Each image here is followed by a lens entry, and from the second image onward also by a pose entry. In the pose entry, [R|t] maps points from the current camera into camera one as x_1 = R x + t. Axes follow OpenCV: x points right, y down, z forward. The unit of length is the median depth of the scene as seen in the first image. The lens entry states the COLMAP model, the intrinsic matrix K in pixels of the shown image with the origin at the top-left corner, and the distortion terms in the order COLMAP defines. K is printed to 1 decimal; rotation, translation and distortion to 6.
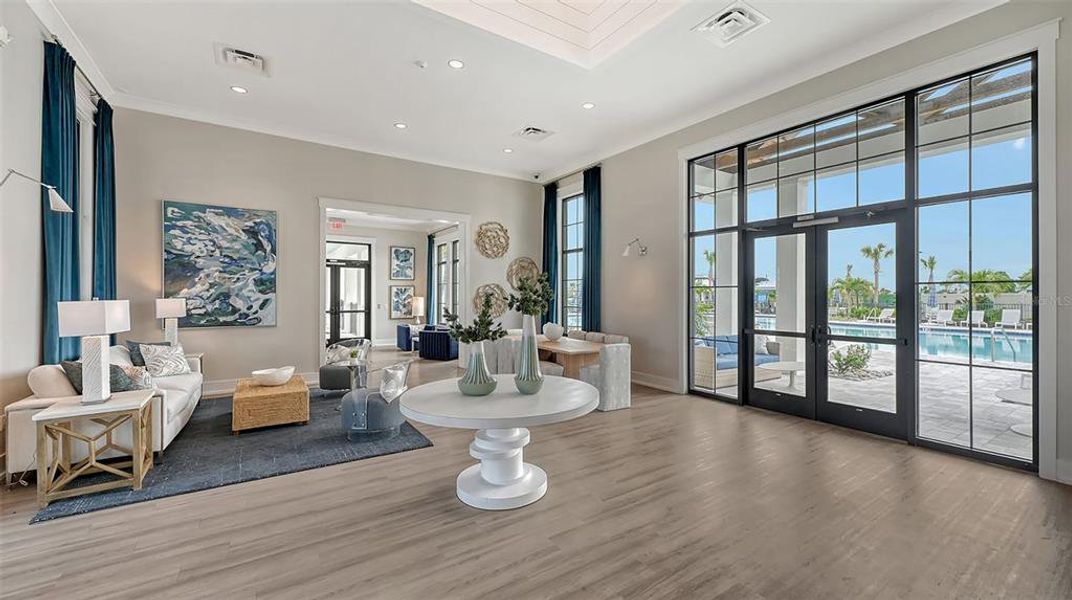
lens RADIAL K [[428.0, 0, 541.6], [0, 428.0, 303.0], [0, 0, 1]] dist [0.000975, -0.000229]
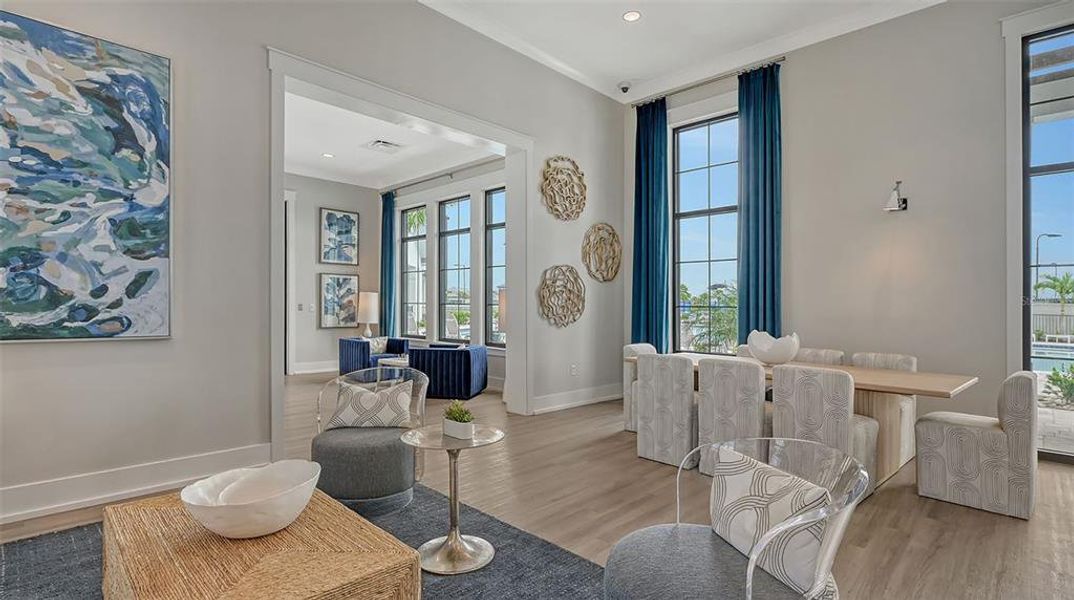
lens RADIAL K [[504.6, 0, 538.6], [0, 504.6, 317.0], [0, 0, 1]] dist [0.001700, -0.000022]
pose [[0.978547, 0.007104, 0.205903, -0.374475], [-0.008681, 0.999939, 0.006759, 0.026621], [-0.205843, -0.008402, 0.978549, 0.455293]]
